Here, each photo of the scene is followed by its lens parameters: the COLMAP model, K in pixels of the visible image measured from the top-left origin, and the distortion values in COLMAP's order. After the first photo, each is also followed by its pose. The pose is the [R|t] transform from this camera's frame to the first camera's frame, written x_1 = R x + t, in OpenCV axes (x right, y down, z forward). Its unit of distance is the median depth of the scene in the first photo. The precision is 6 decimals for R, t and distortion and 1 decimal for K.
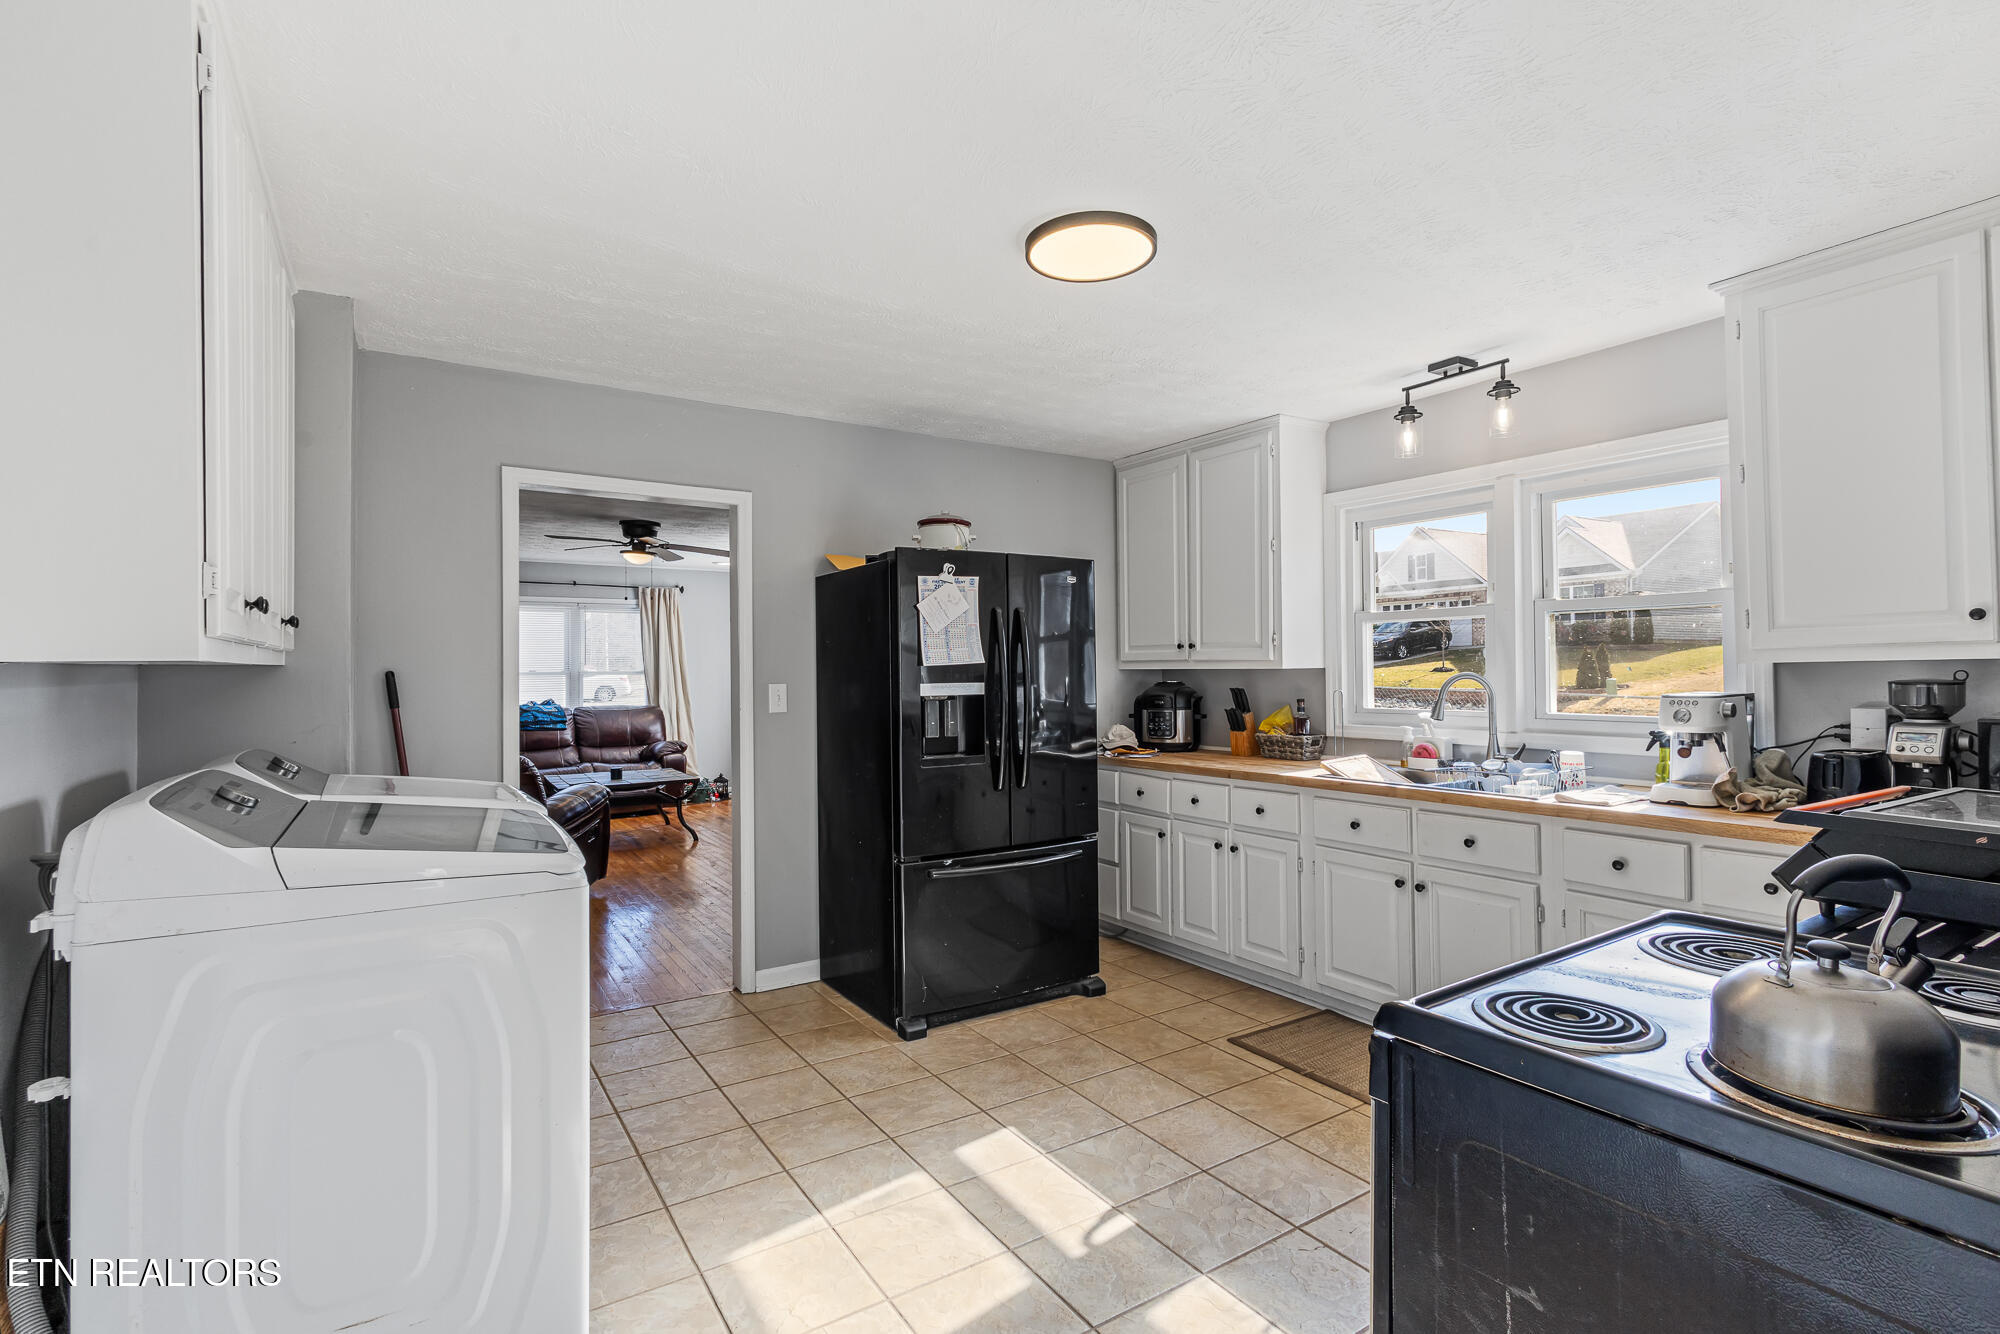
lens RADIAL K [[938.0, 0, 1006.6], [0, 938.0, 675.9], [0, 0, 1]] dist [-0.000666, -0.000162]
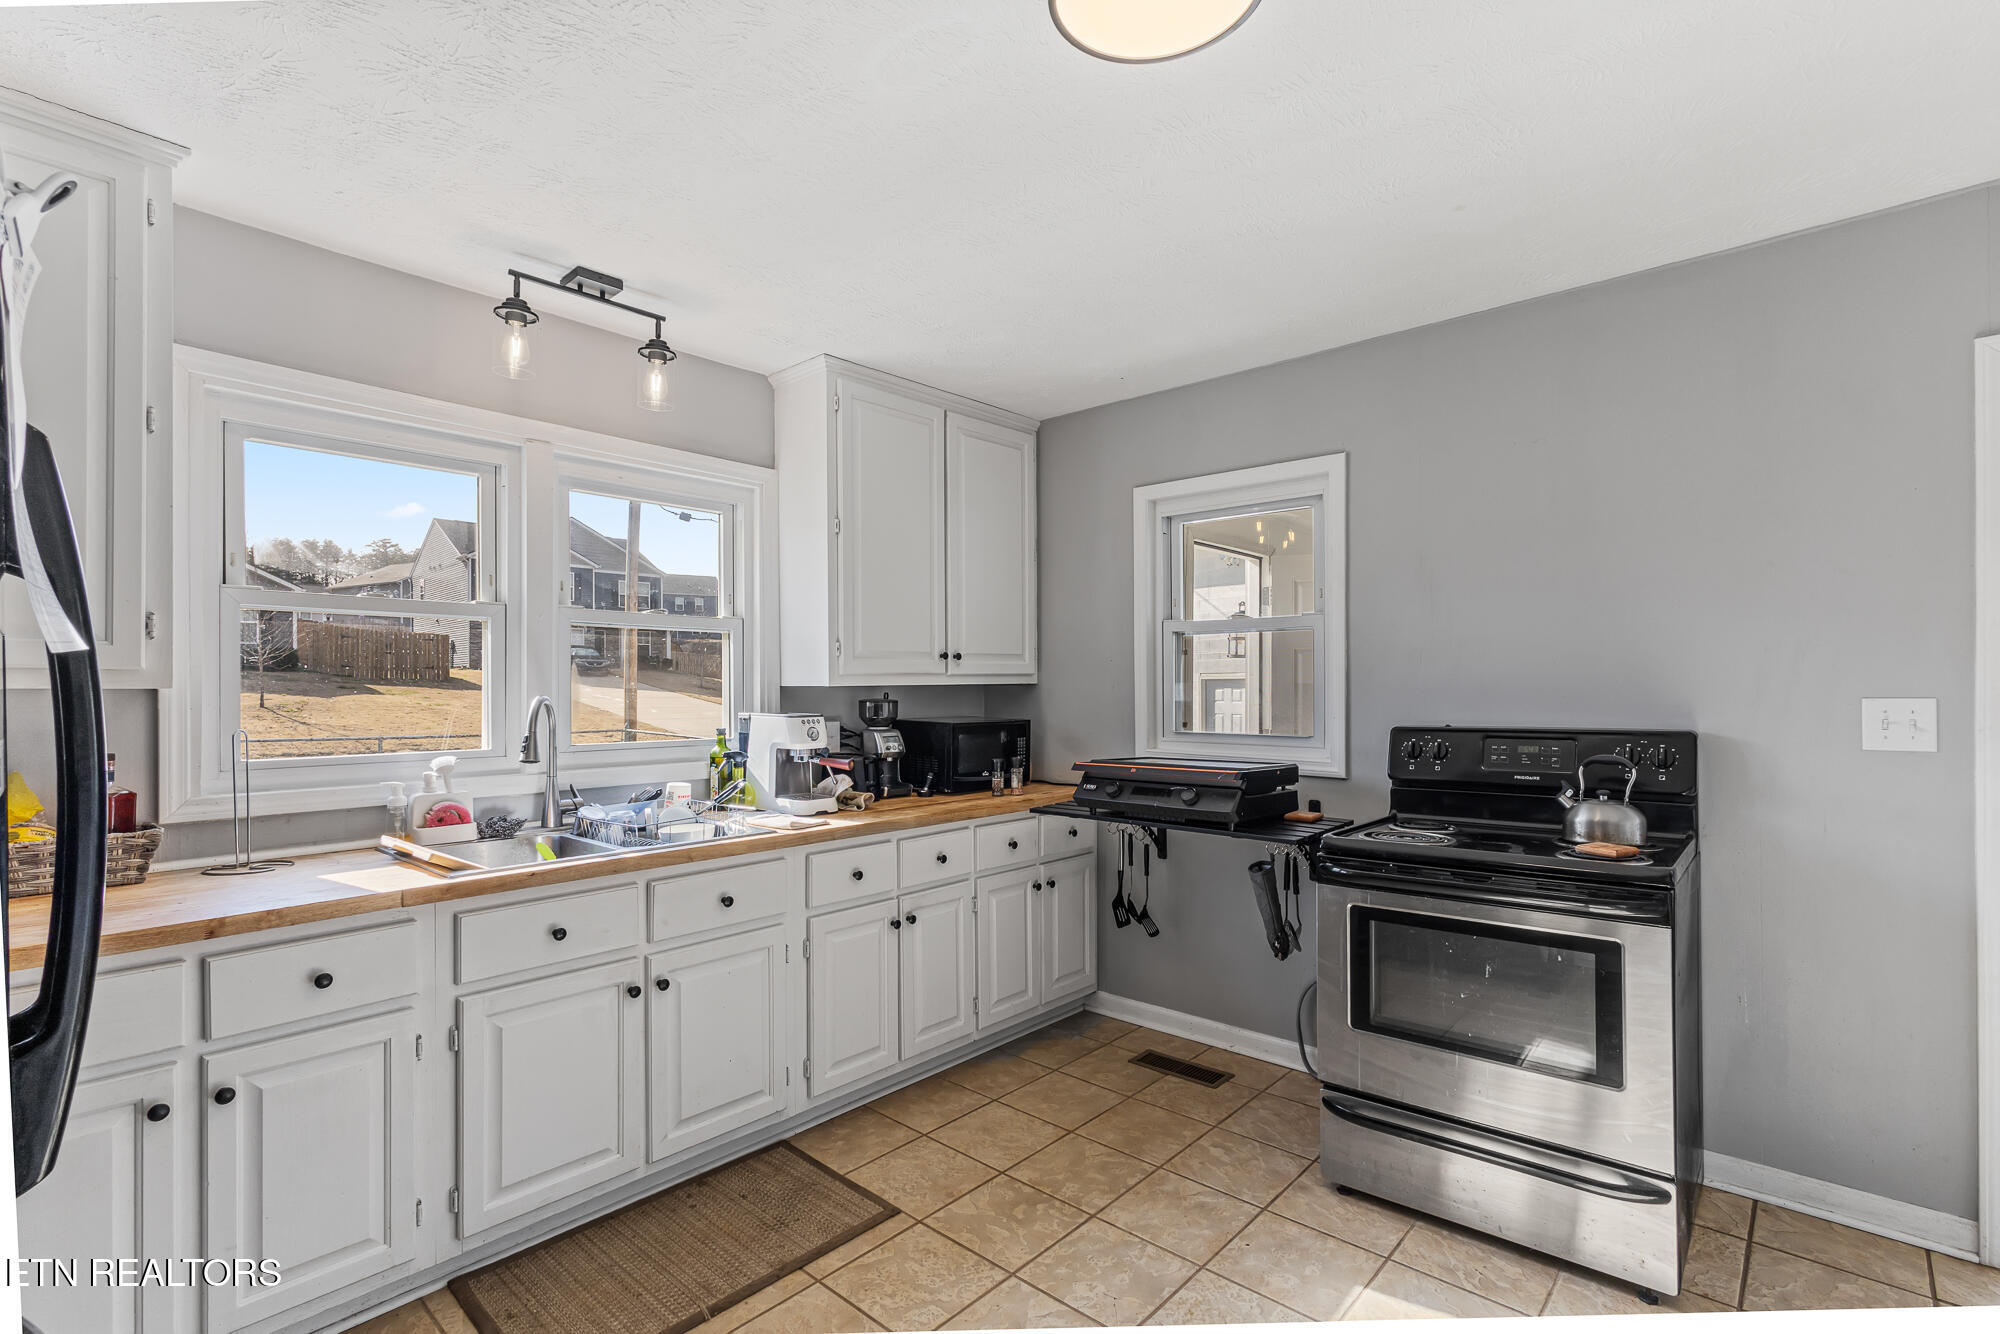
lens RADIAL K [[938.0, 0, 1006.6], [0, 938.0, 675.9], [0, 0, 1]] dist [-0.000666, -0.000162]
pose [[-0.262413, 0.011600, 0.964886, -0.262598], [0.004319, 0.999932, -0.010847, -0.007289], [-0.964946, 0.001321, -0.262445, 0.701604]]
